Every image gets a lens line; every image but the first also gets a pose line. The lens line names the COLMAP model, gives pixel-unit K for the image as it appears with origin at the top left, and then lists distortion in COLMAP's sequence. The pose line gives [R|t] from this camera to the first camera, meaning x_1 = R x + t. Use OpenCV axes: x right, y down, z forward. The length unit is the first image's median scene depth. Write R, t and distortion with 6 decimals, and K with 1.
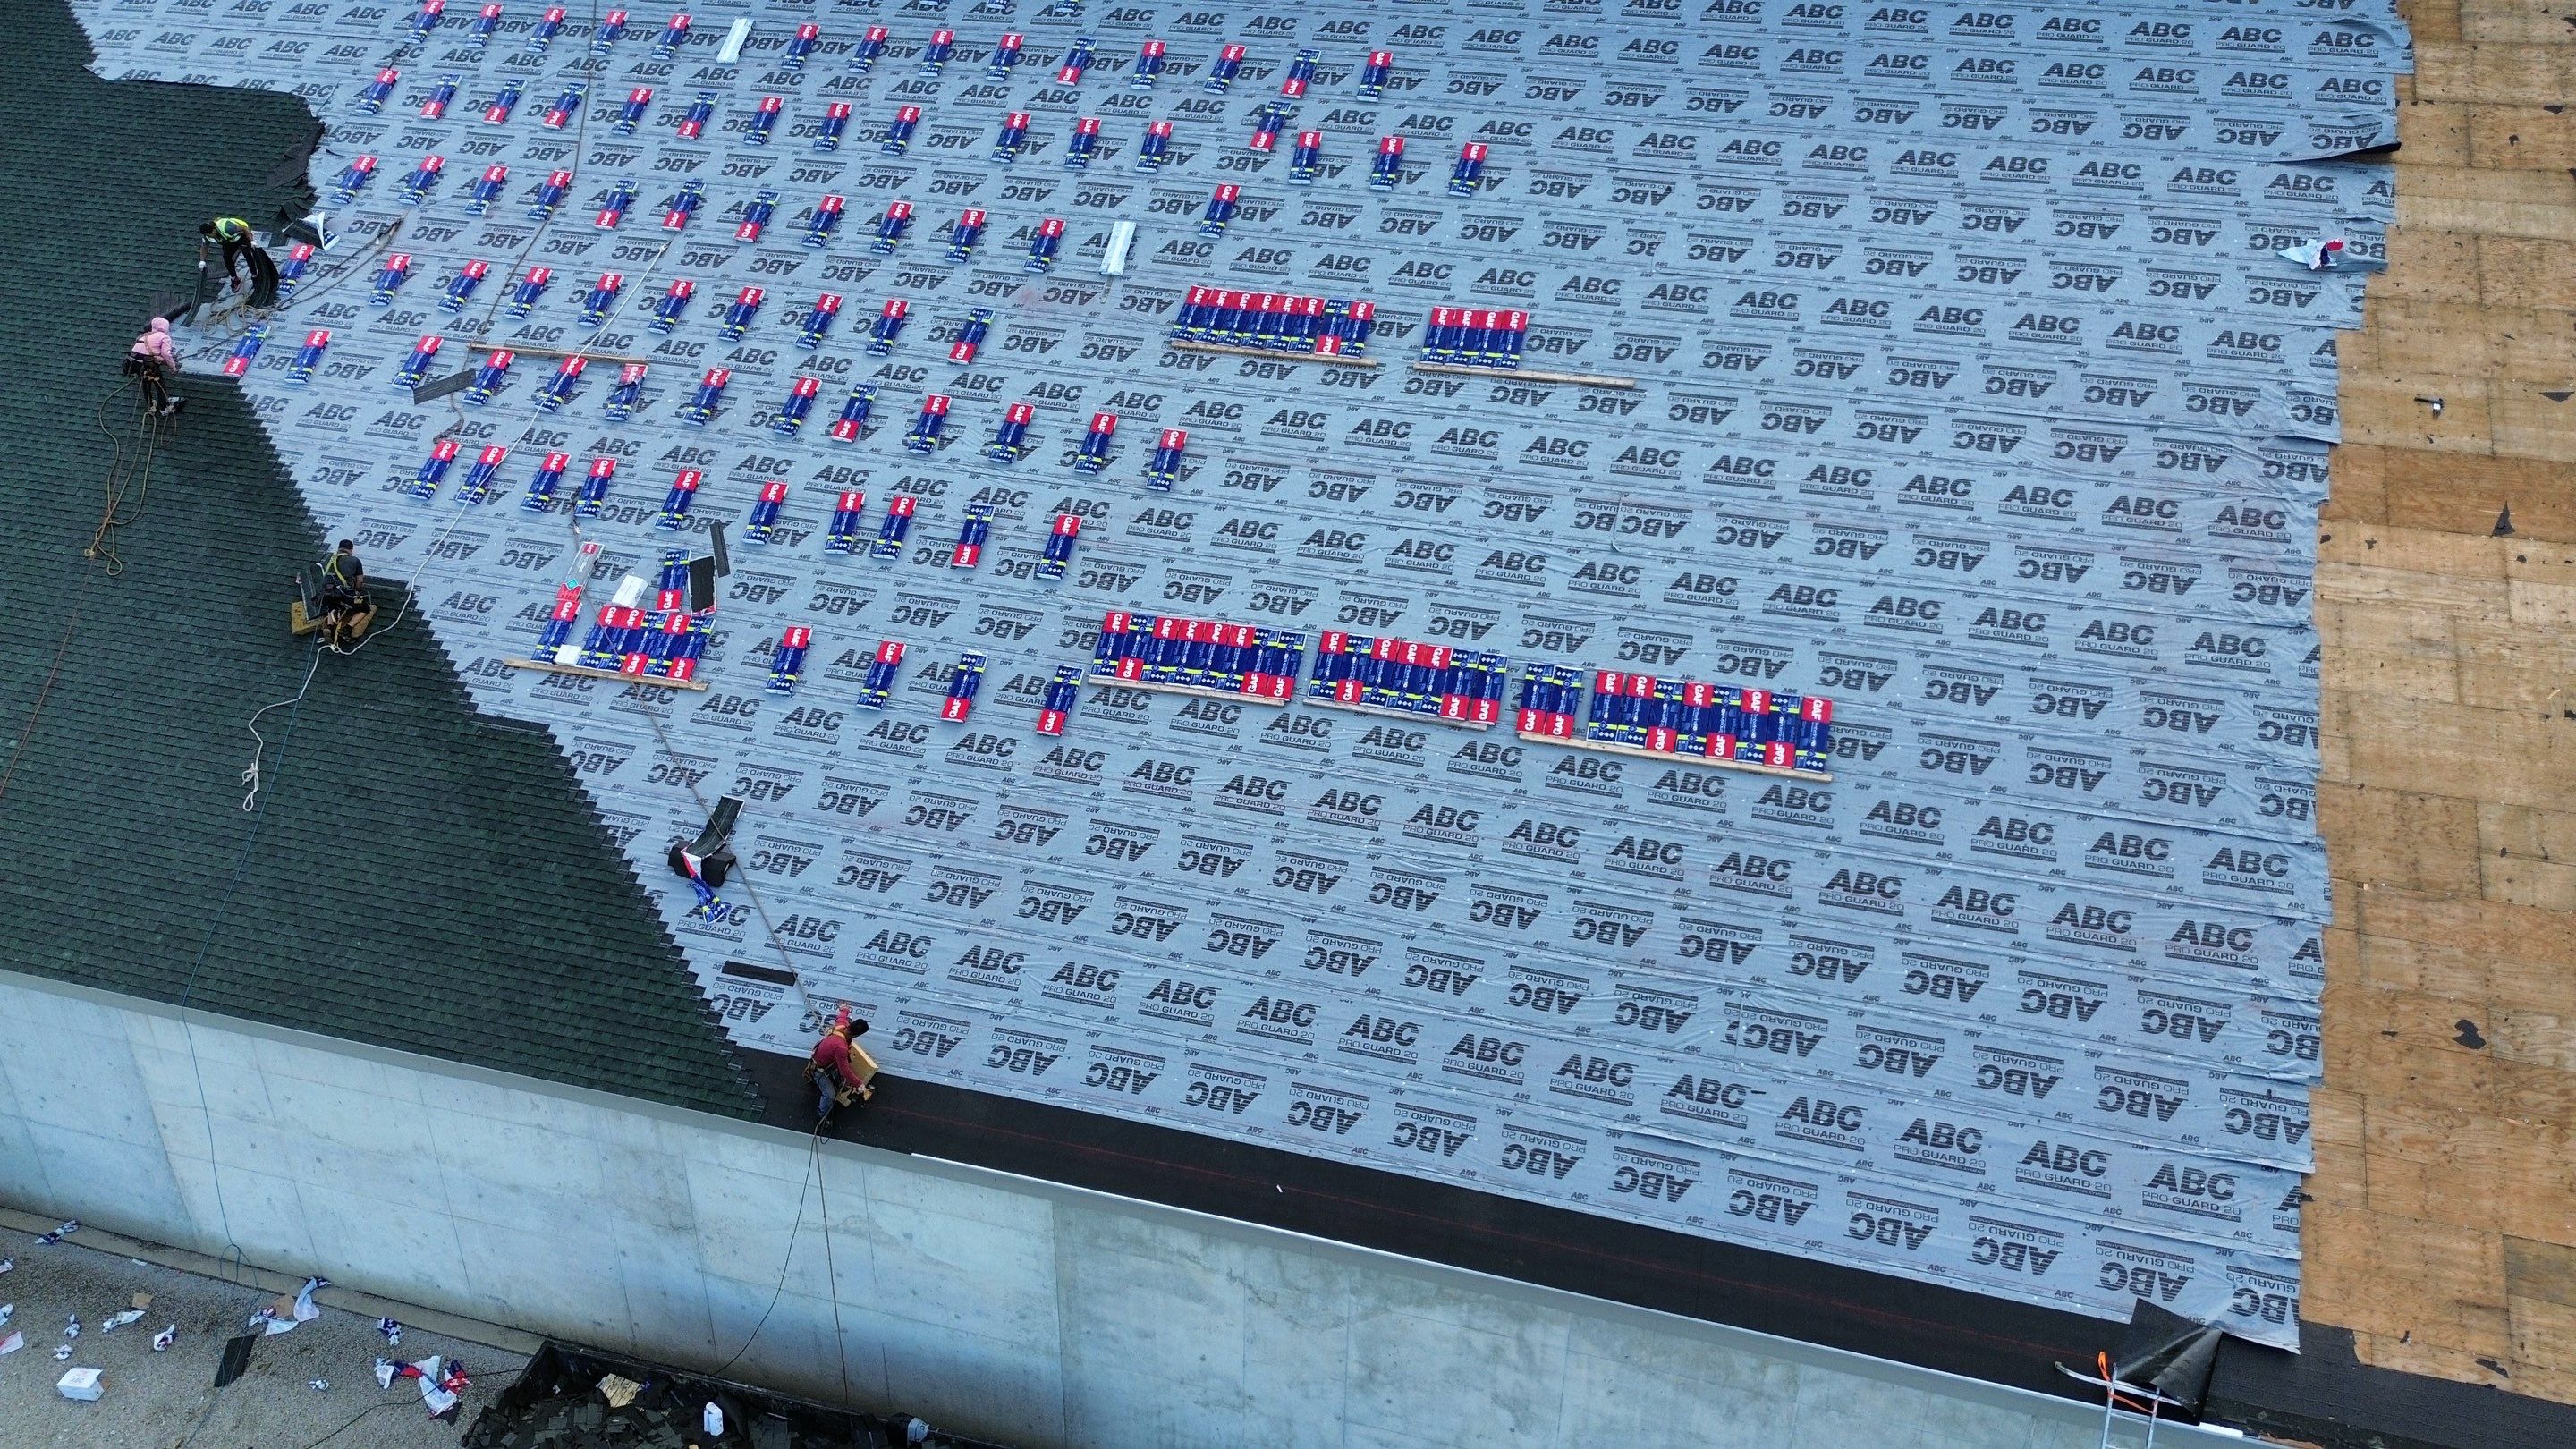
lens RADIAL K [[1848.1, 0, 1288.0], [0, 1848.1, 724.5], [0, 0, 1]] dist [0.045141, -0.045740]
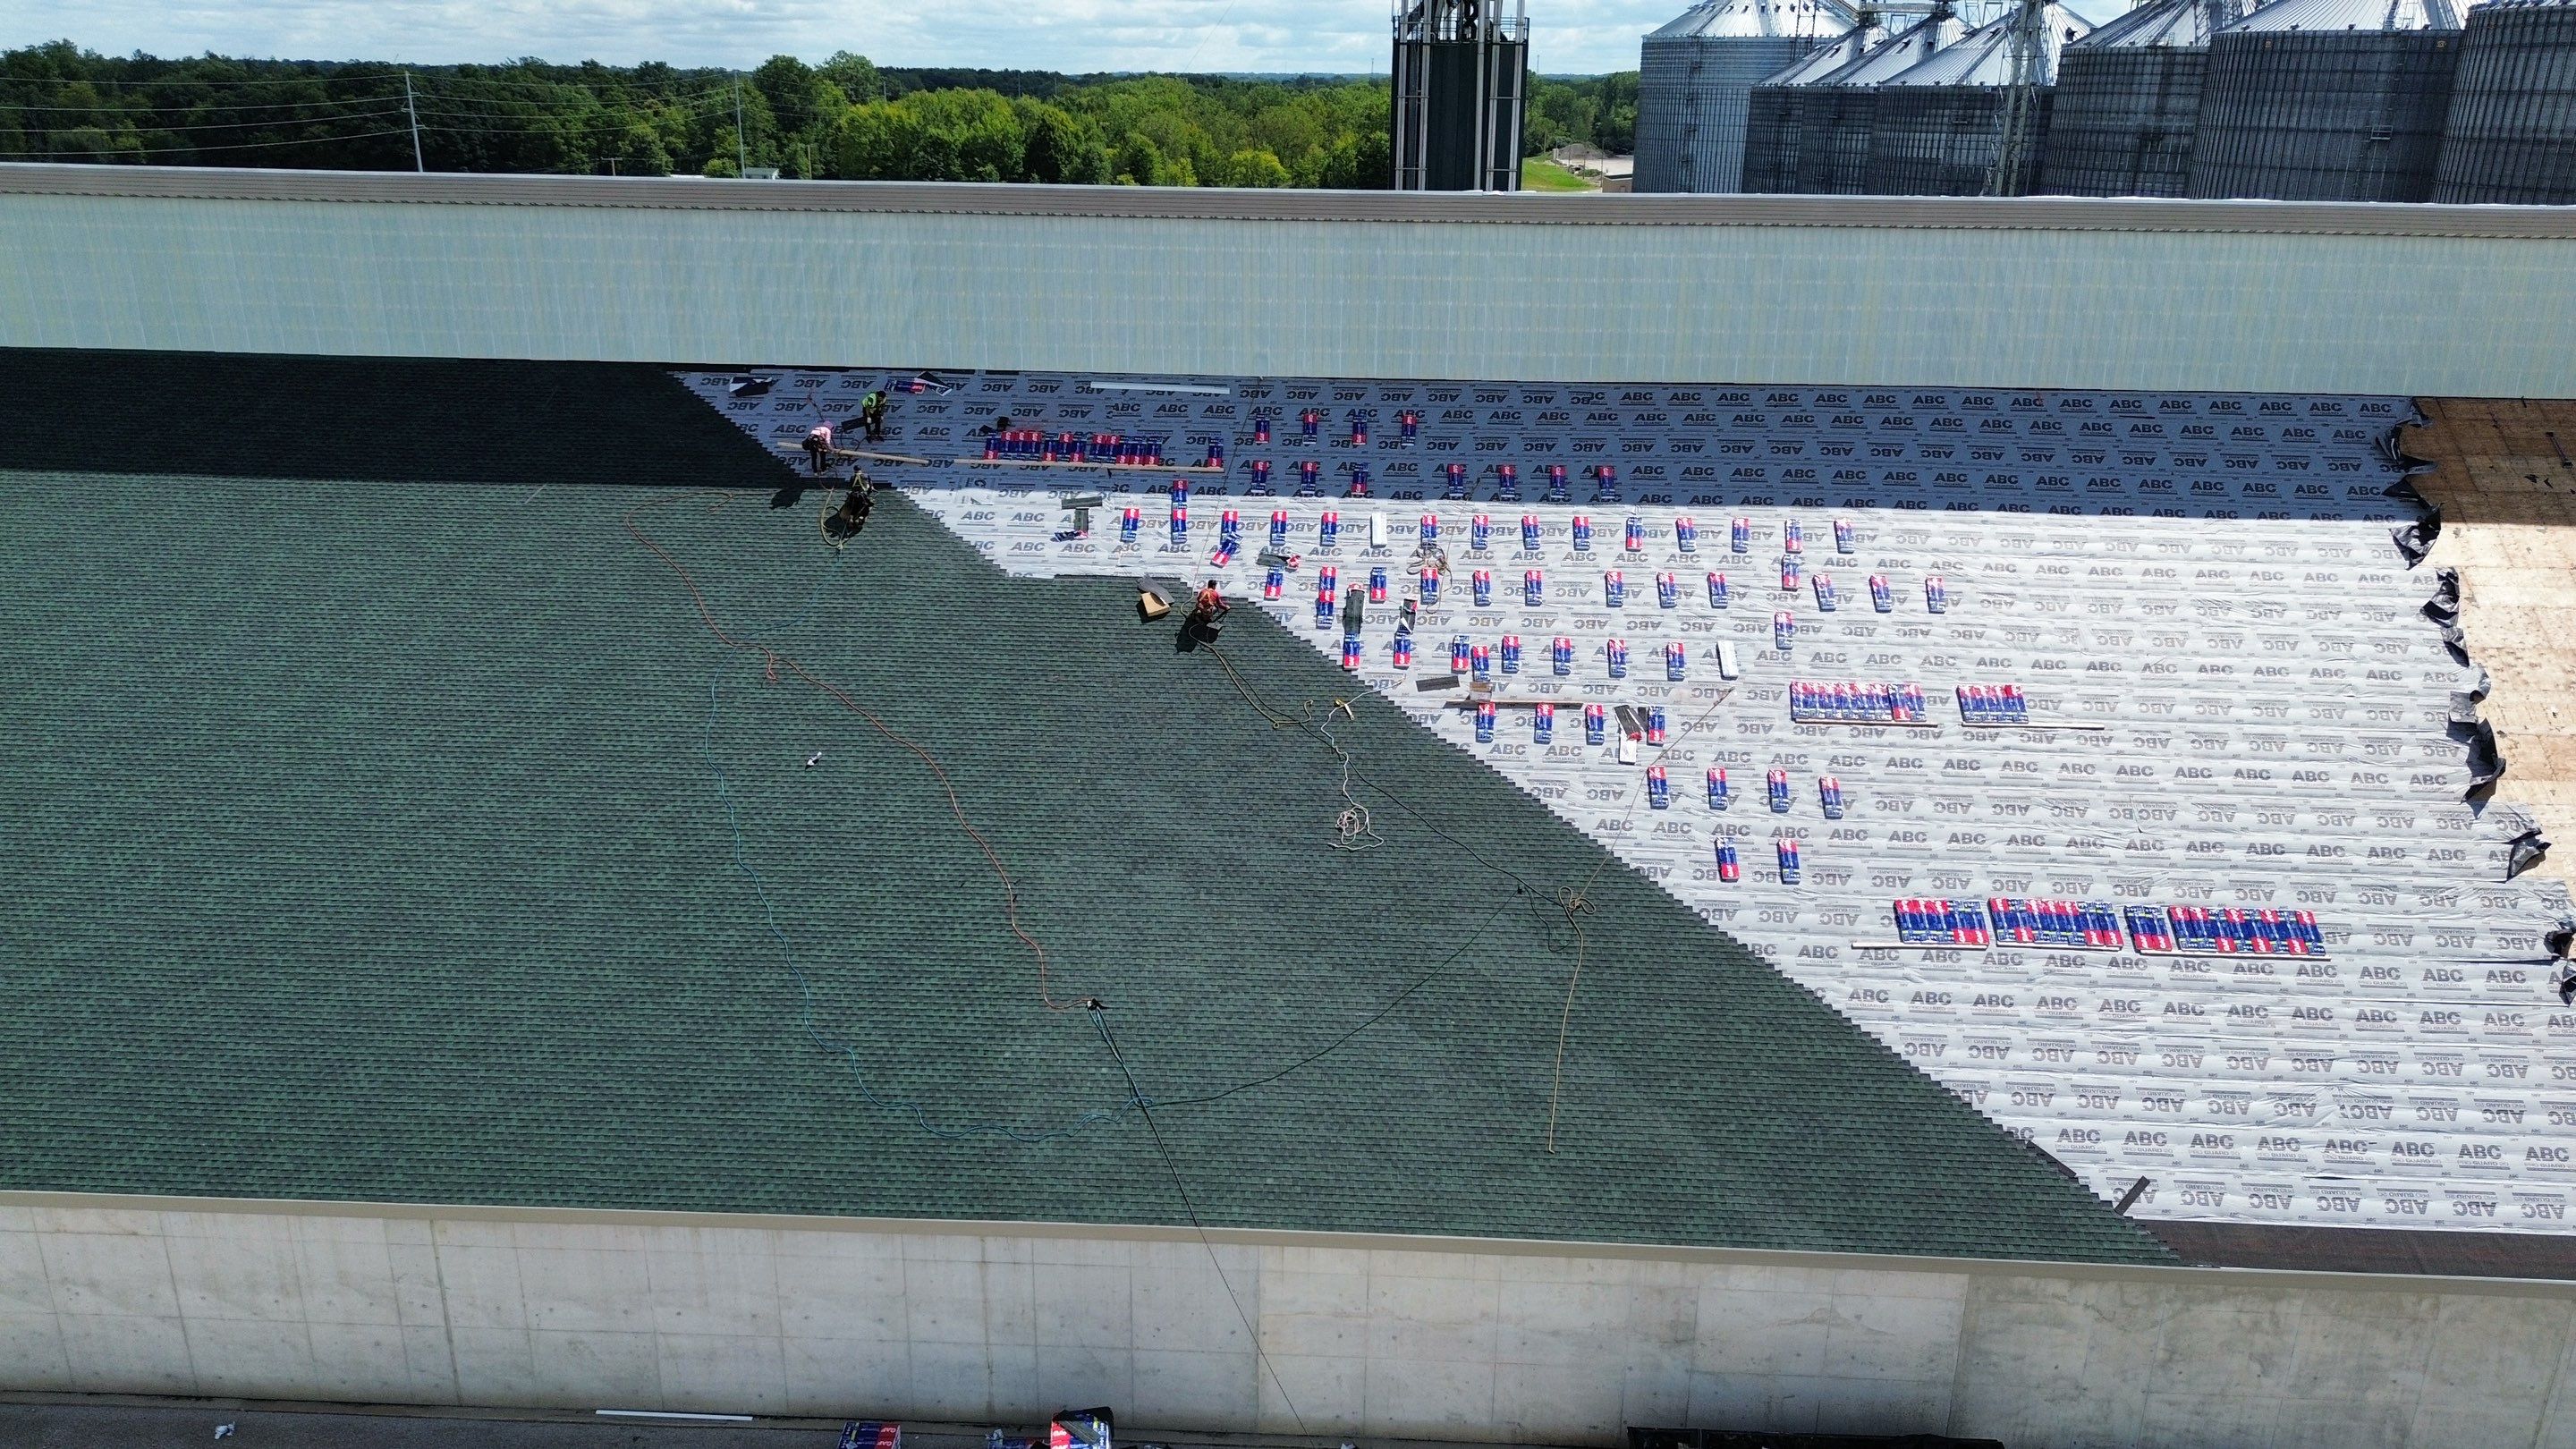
lens RADIAL K [[1826.0, 0, 1288.0], [0, 1826.0, 724.5], [0, 0, 1]] dist [0.069378, -0.086144]
pose [[0.974695, -0.080740, 0.208450, -0.960910], [0.108771, 0.985958, -0.126709, -0.068358], [-0.195293, 0.146176, 0.969790, -0.473423]]
